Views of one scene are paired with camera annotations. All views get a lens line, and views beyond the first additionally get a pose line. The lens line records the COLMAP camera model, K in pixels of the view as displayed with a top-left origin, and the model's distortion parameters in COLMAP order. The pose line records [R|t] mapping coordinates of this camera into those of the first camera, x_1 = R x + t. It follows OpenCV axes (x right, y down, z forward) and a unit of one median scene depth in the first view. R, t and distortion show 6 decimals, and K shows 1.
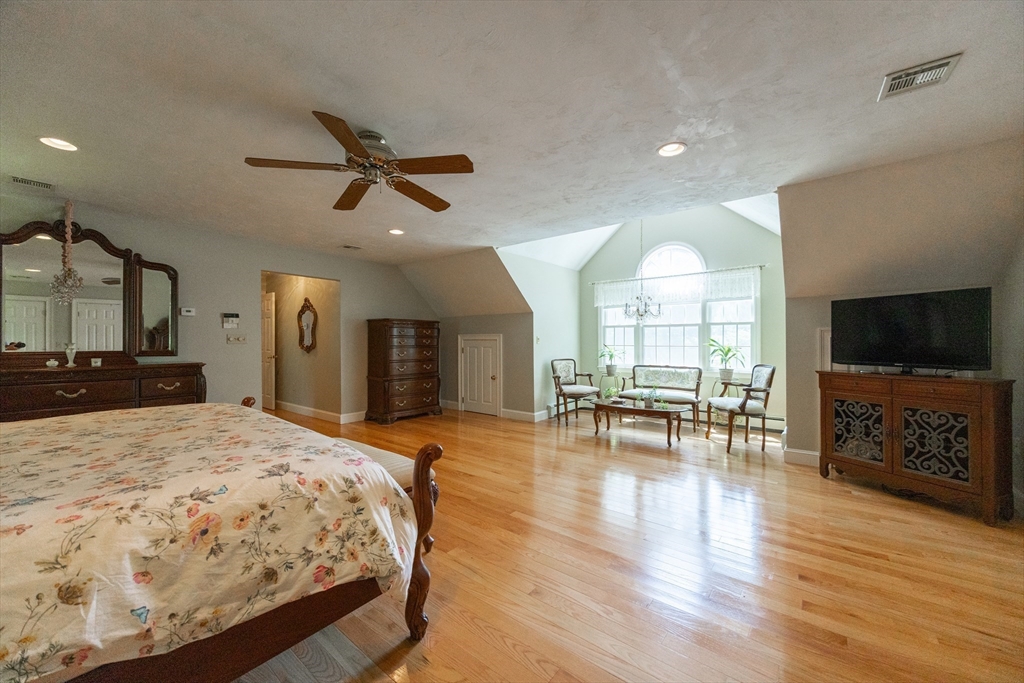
lens RADIAL K [[391.7, 0, 510.0], [0, 391.7, 337.6], [0, 0, 1]] dist [0.003006, 0.000290]
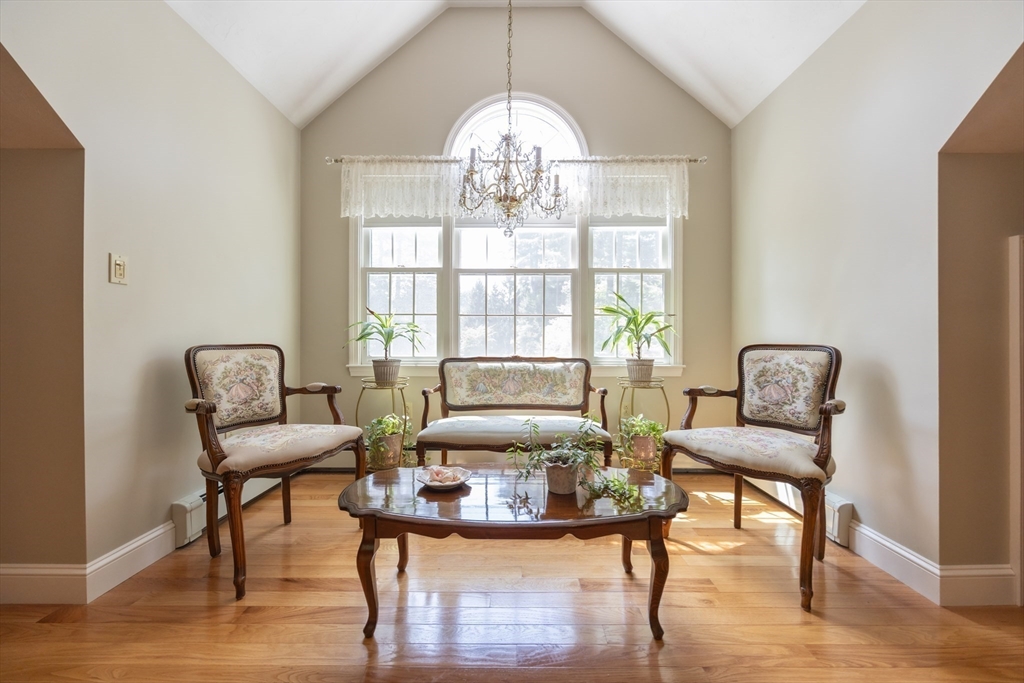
lens RADIAL K [[391.7, 0, 512.0], [0, 391.7, 334.4], [0, 0, 1]] dist [0.003006, 0.000290]
pose [[0.779495, 0.014465, 0.626241, 0.112366], [-0.013049, 0.999891, -0.006854, 0.047657], [-0.626272, -0.002829, 0.779599, 0.634973]]
